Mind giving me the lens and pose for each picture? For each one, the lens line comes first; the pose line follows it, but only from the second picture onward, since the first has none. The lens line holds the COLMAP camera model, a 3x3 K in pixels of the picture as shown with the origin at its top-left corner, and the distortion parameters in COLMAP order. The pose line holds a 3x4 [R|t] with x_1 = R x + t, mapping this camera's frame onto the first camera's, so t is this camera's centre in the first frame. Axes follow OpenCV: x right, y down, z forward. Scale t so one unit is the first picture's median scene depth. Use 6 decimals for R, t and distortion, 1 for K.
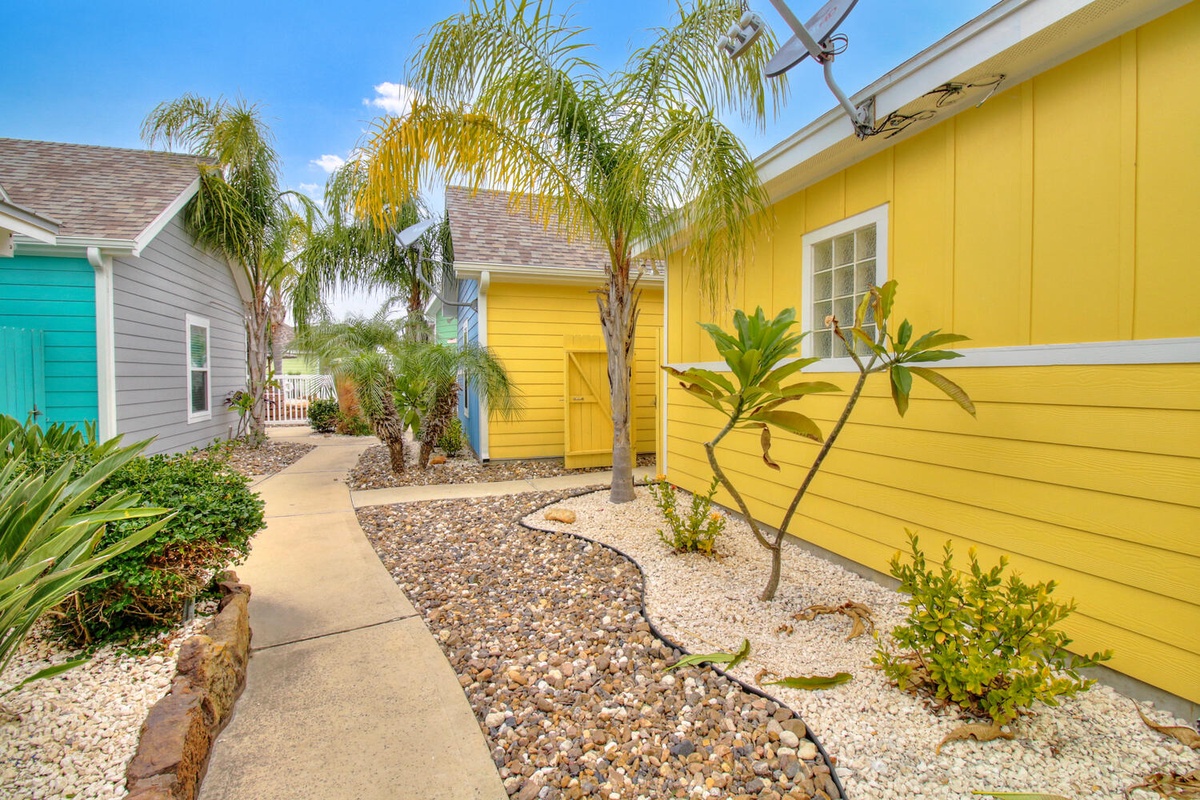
lens RADIAL K [[567.3, 0, 612.2], [0, 567.3, 396.8], [0, 0, 1]] dist [0.001445, -0.013212]
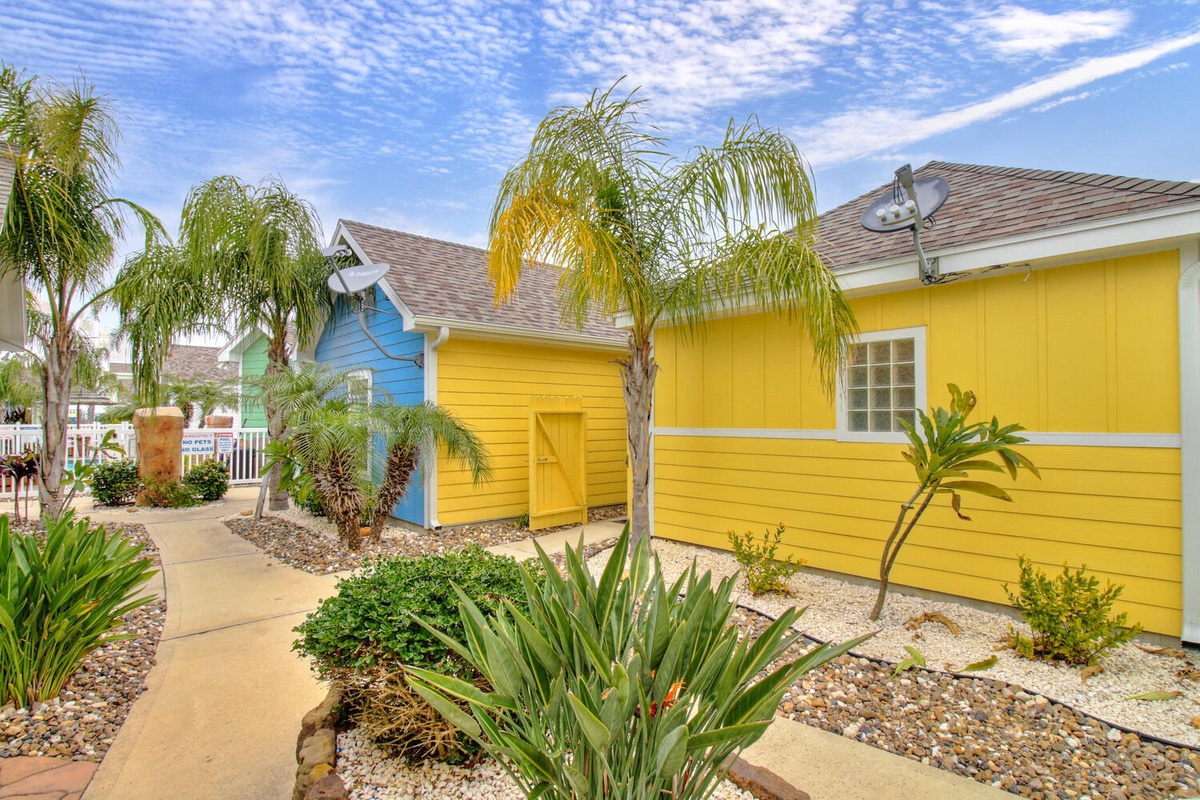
lens RADIAL K [[594.1, 0, 618.1], [0, 594.1, 410.6], [0, 0, 1]] dist [0.002192, -0.015972]
pose [[0.913451, 0.006712, 0.406894, -0.603255], [0.013971, 0.998757, -0.047840, -0.050107], [-0.406710, 0.049384, 0.912222, -0.026423]]
